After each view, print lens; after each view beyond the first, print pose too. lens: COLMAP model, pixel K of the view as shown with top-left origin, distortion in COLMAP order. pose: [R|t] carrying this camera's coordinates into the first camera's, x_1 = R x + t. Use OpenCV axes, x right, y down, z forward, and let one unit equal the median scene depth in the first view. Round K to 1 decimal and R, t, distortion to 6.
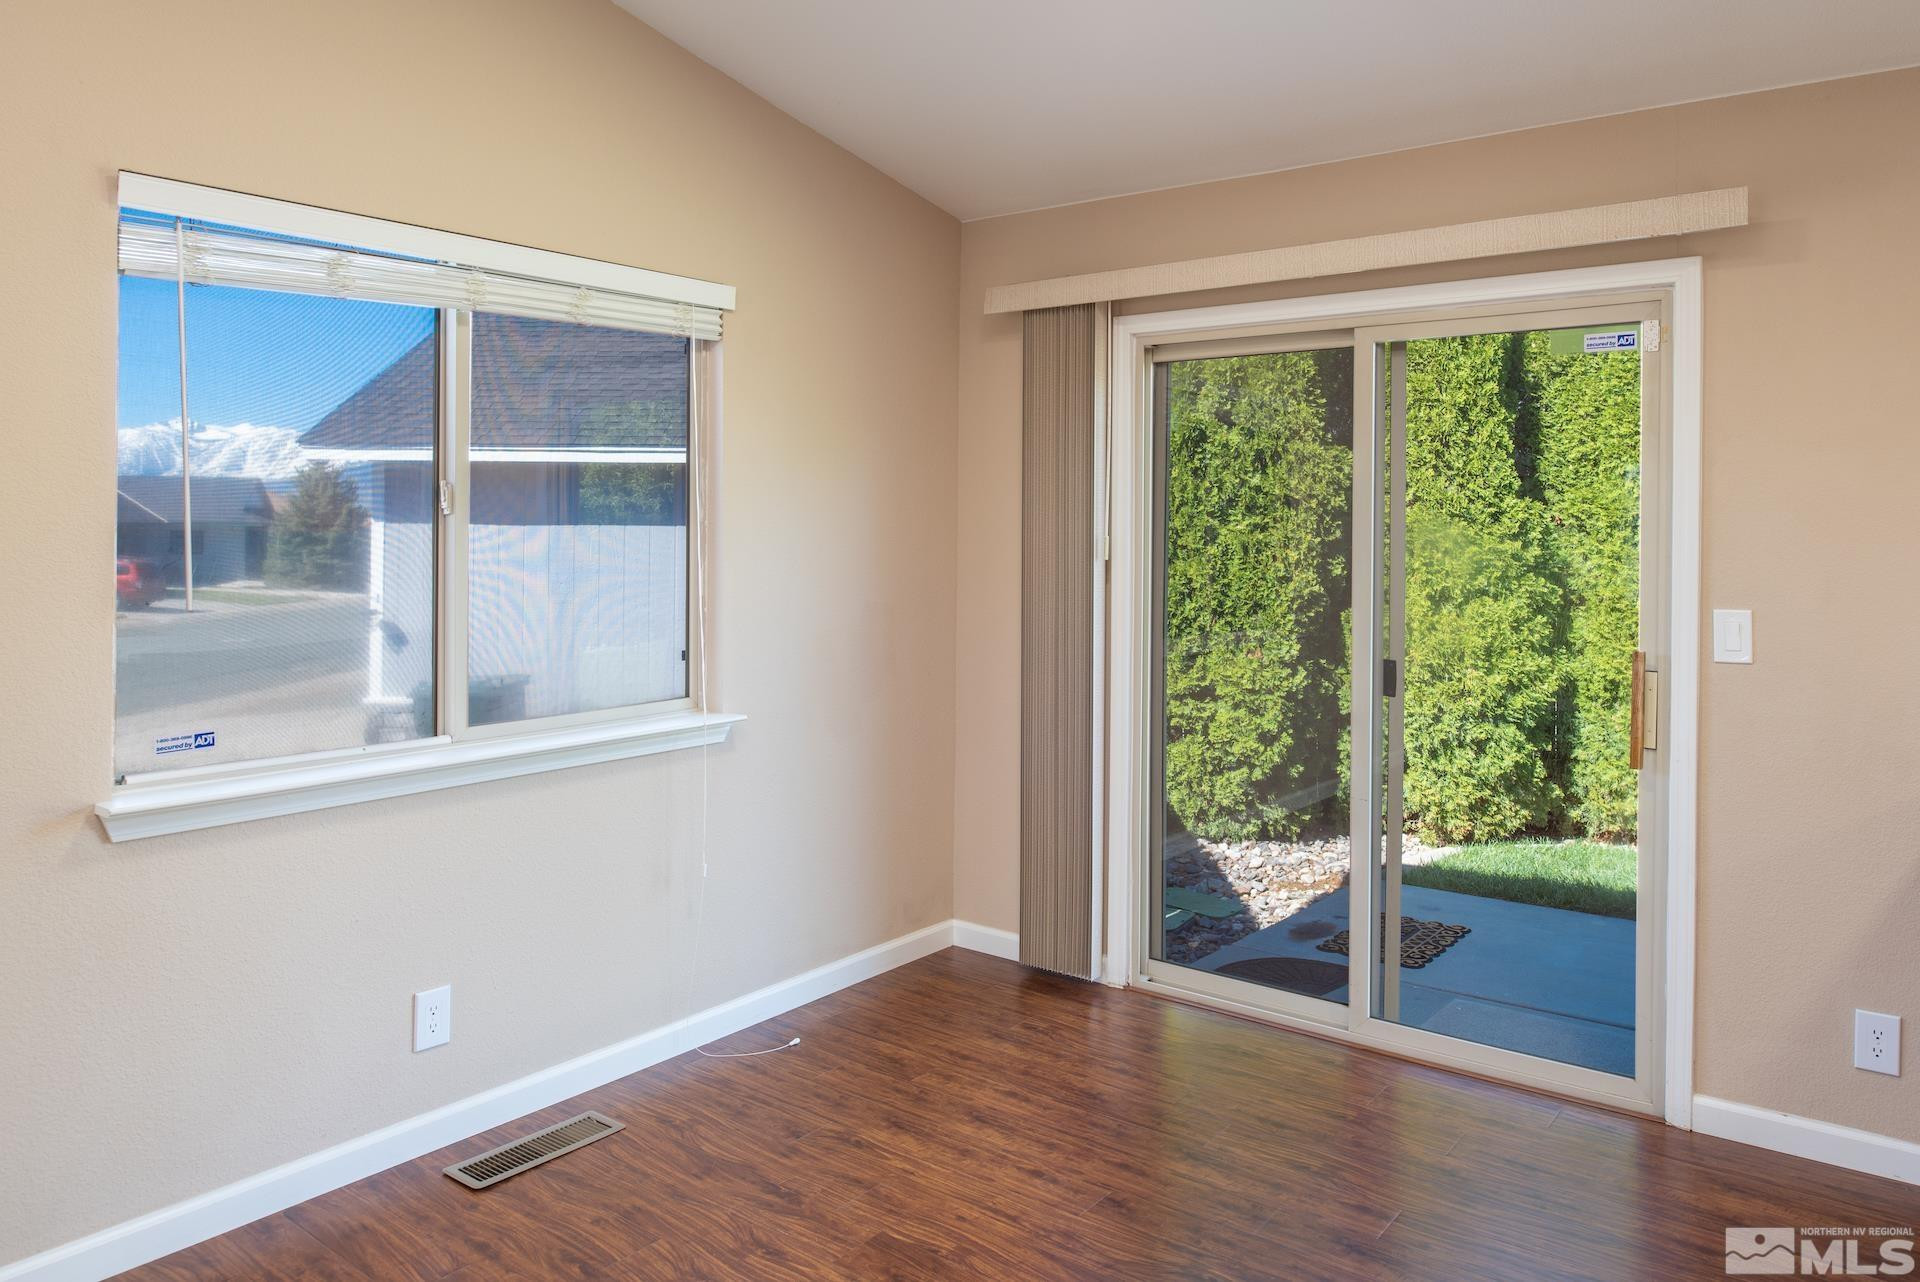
lens RADIAL K [[1329.3, 0, 902.4], [0, 1329.3, 515.7], [0, 0, 1]] dist [-0.015329, -0.003839]
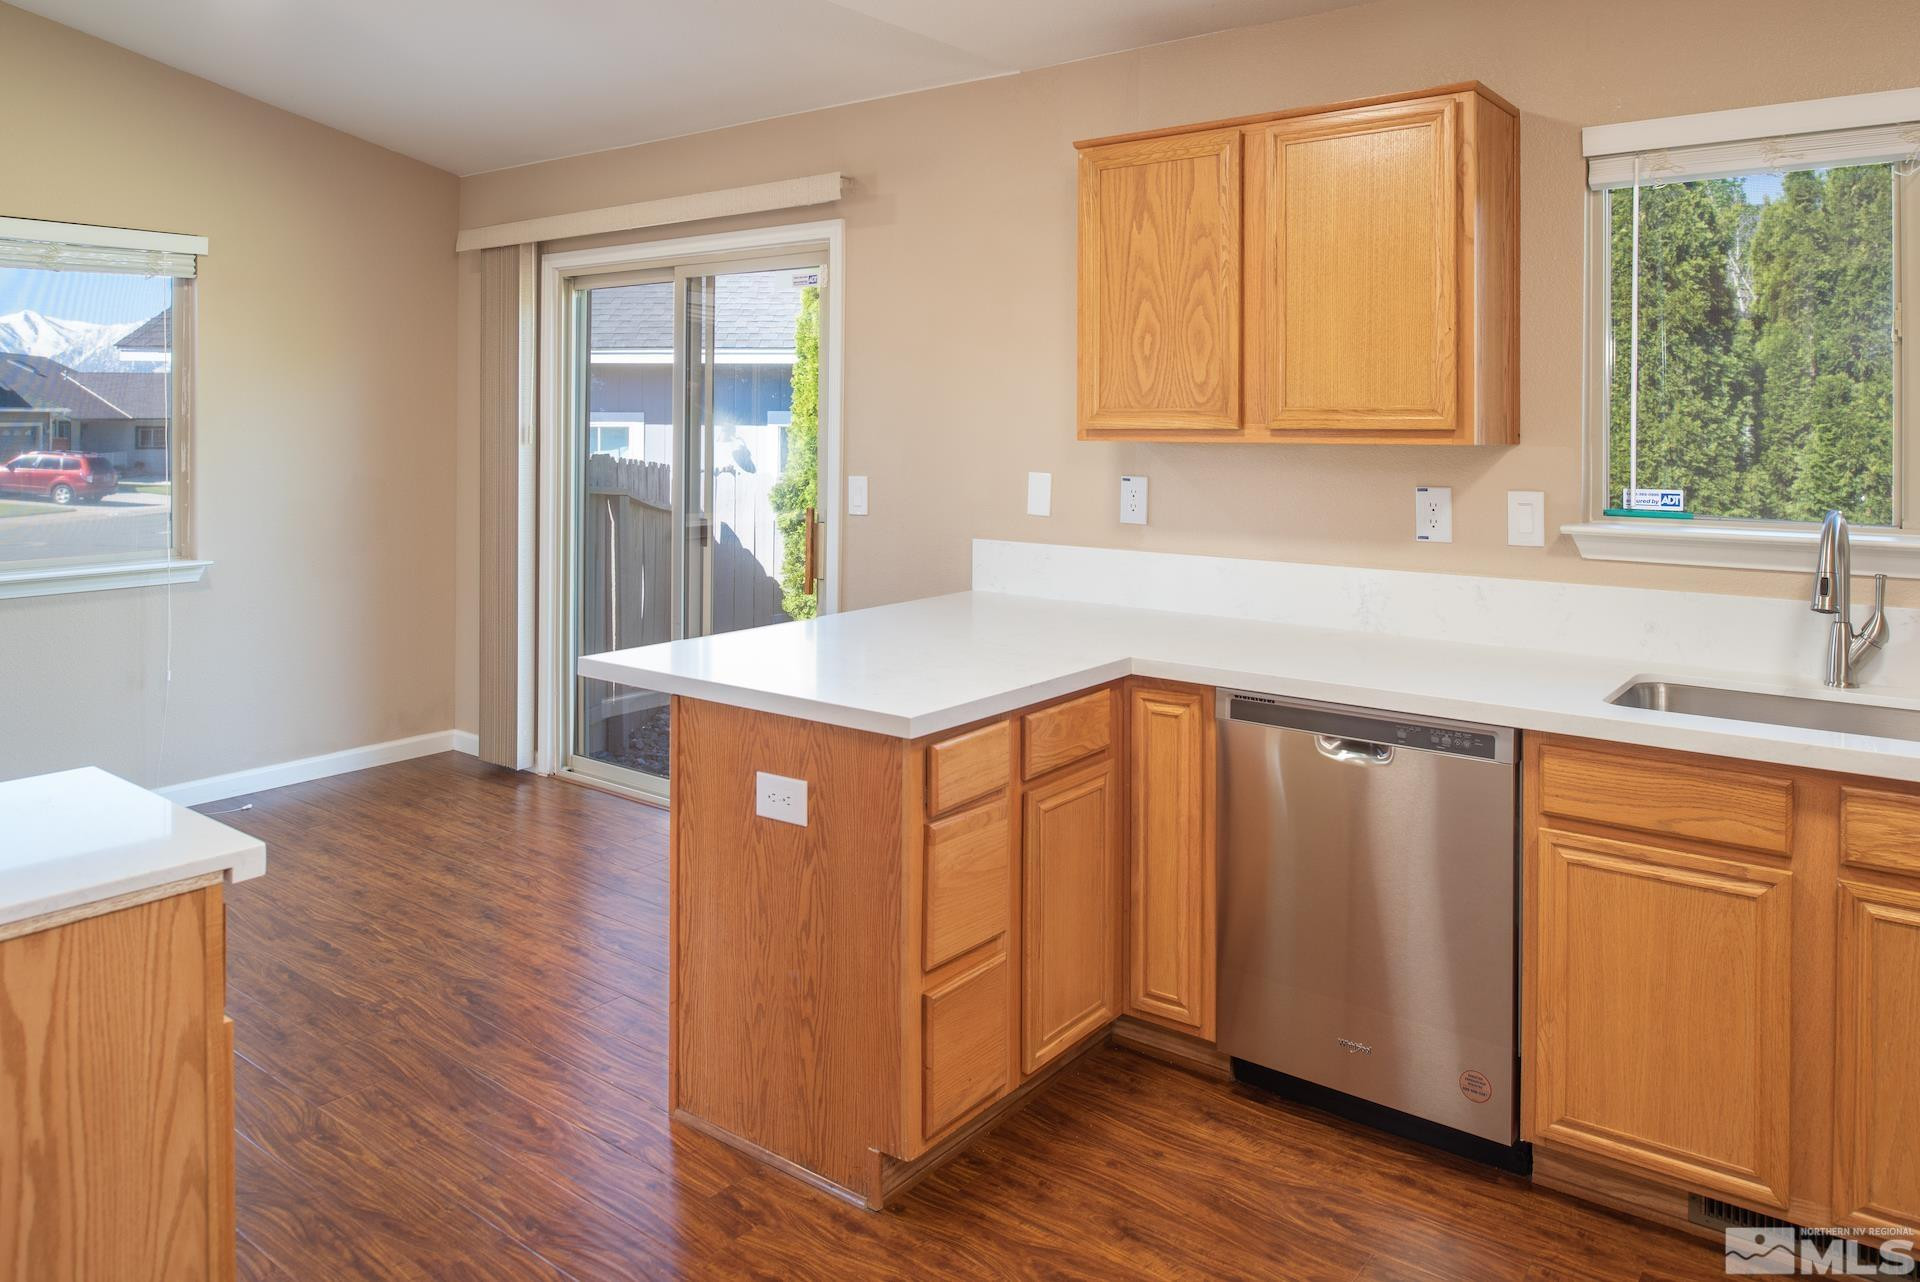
lens RADIAL K [[1329.3, 0, 963.8], [0, 1329.3, 401.3], [0, 0, 1]] dist [-0.015329, -0.003839]
pose [[0.999739, -0.003253, 0.022621, 0.285564], [0.003379, 0.999979, -0.005551, 0.000497], [-0.022602, 0.005626, 0.999729, -0.156220]]
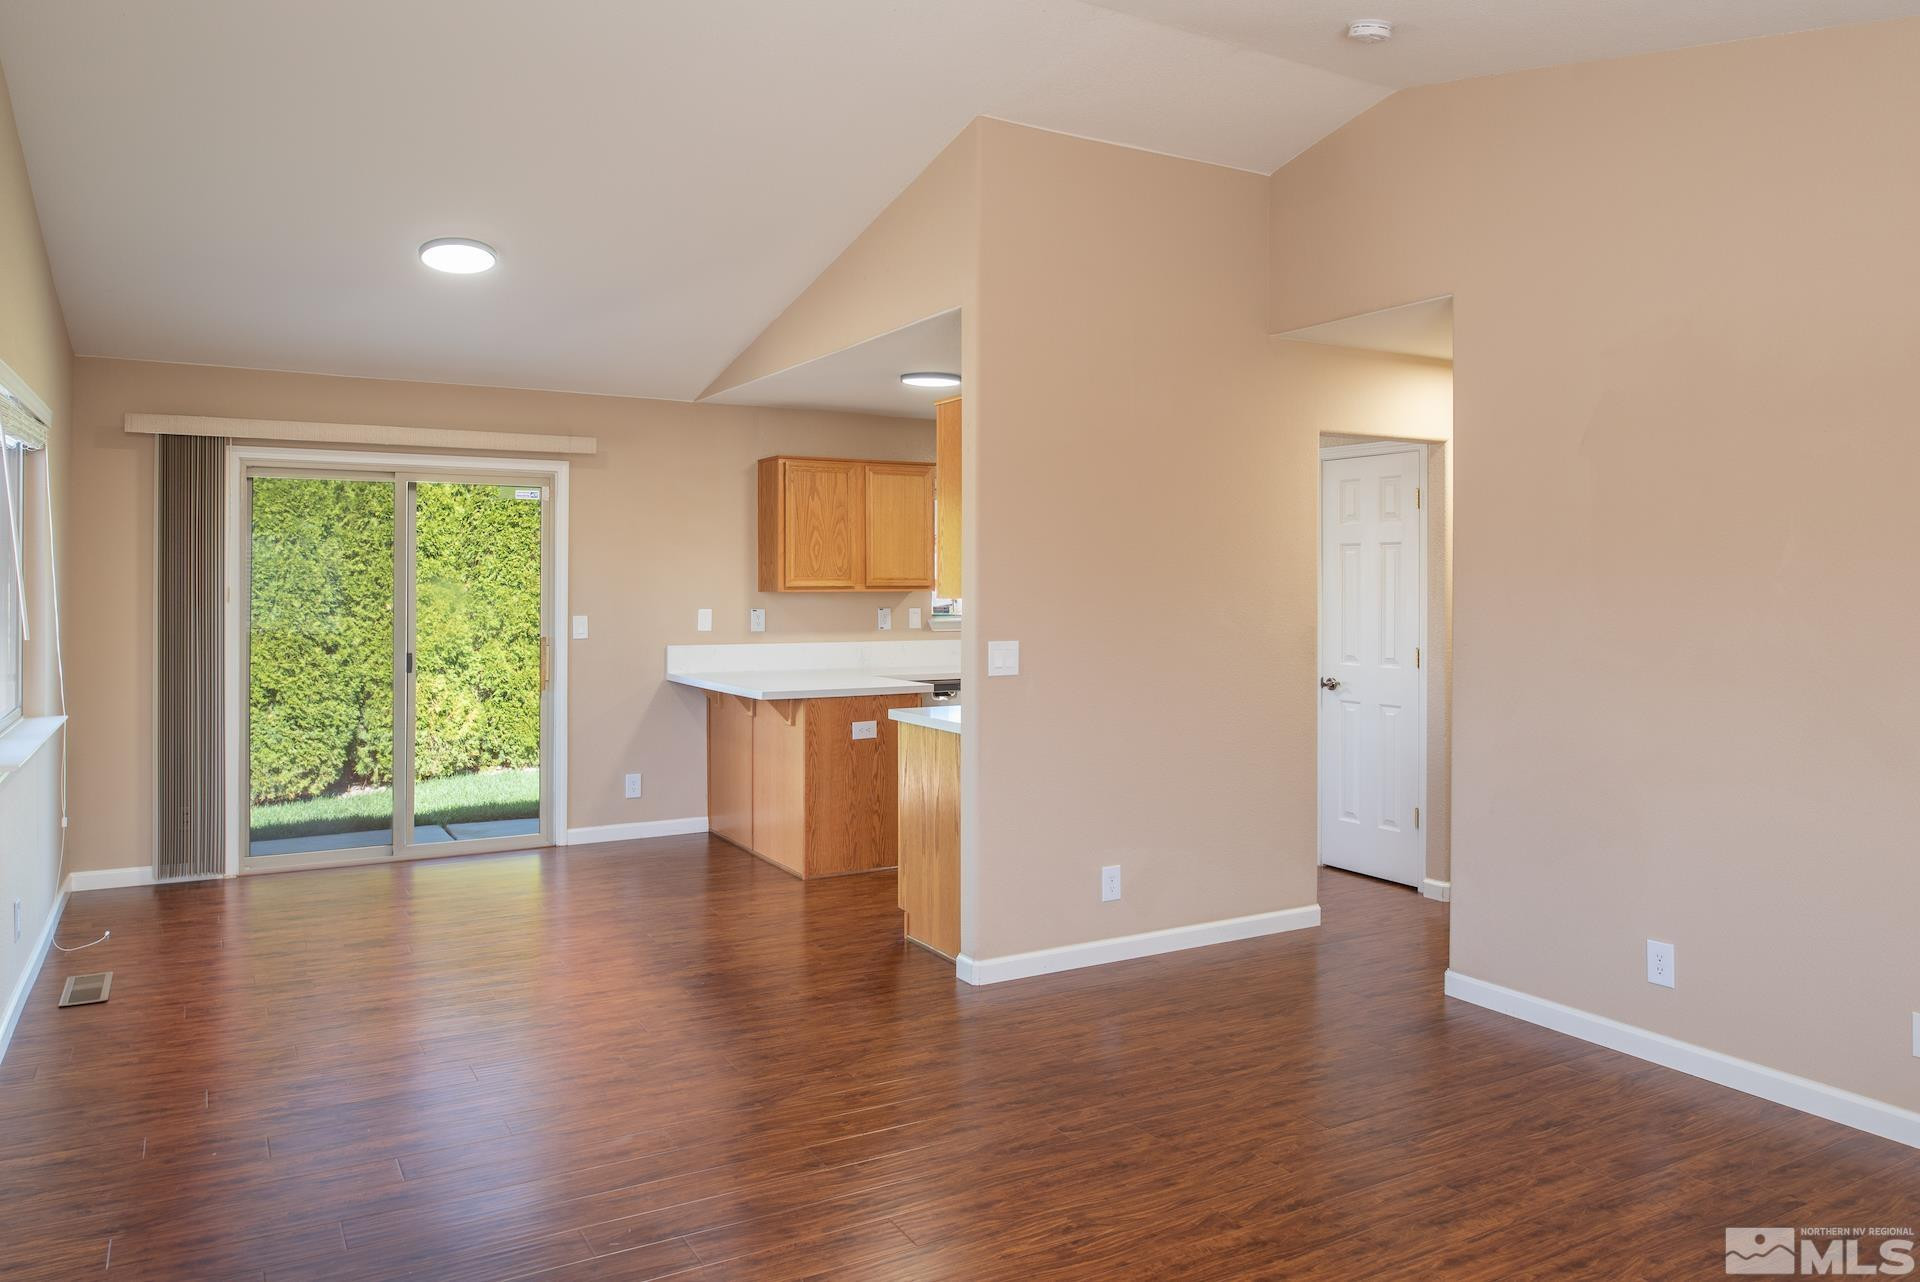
lens RADIAL K [[1329.3, 0, 1008.9], [0, 1329.3, 580.0], [0, 0, 1]] dist [-0.015329, -0.003839]
pose [[0.332614, -0.005810, 0.943045, -0.532112], [-0.006587, 0.999942, 0.008484, -0.007001], [-0.943040, -0.009034, 0.332556, -0.195349]]
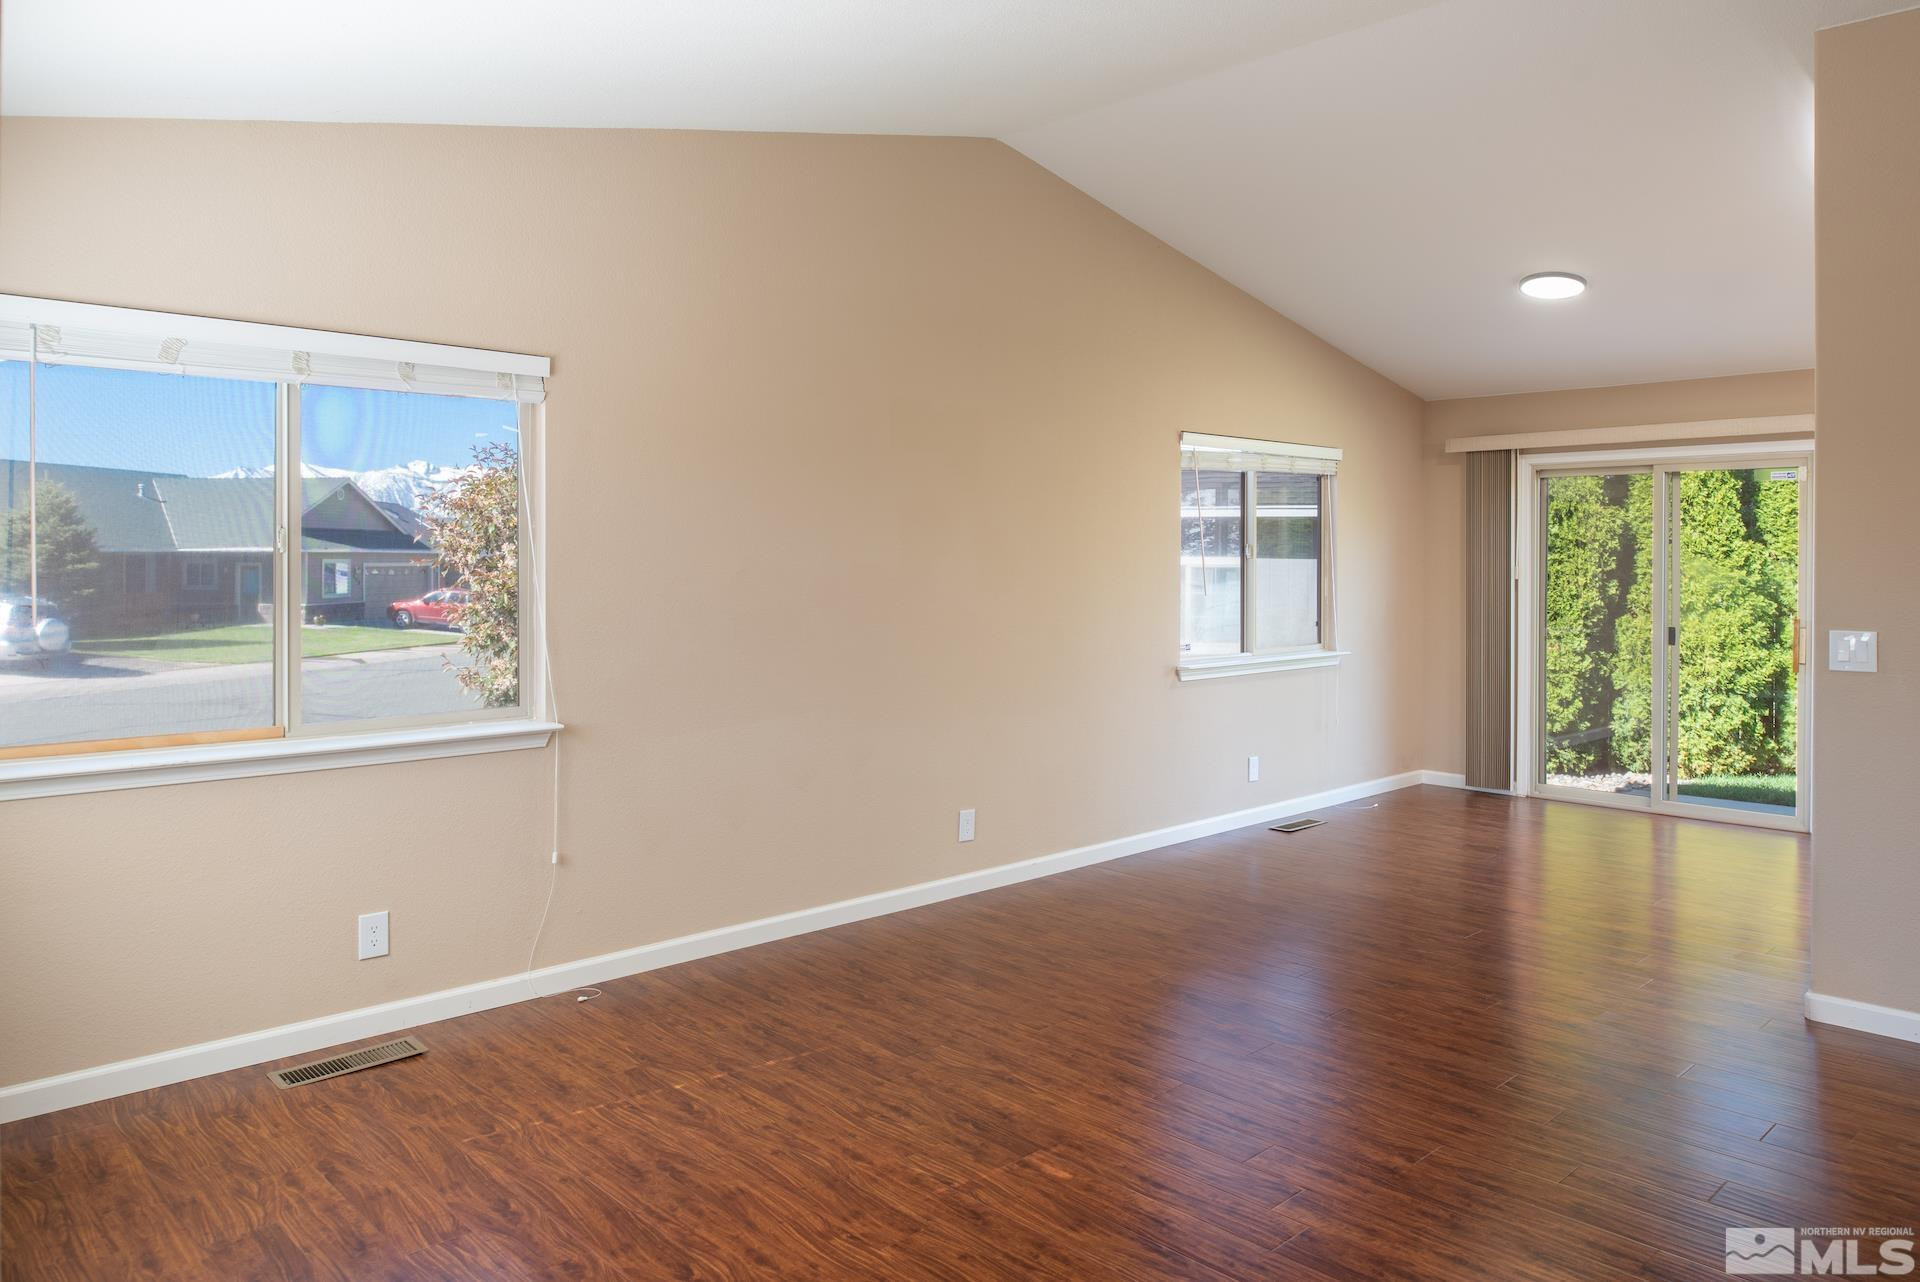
lens RADIAL K [[1329.3, 0, 923.2], [0, 1329.3, 556.0], [0, 0, 1]] dist [-0.015329, -0.003839]
pose [[0.991905, -0.003586, -0.126934, -0.246854], [0.004217, 0.999980, 0.004699, -0.007243], [0.126915, -0.005197, 0.991900, -0.557732]]
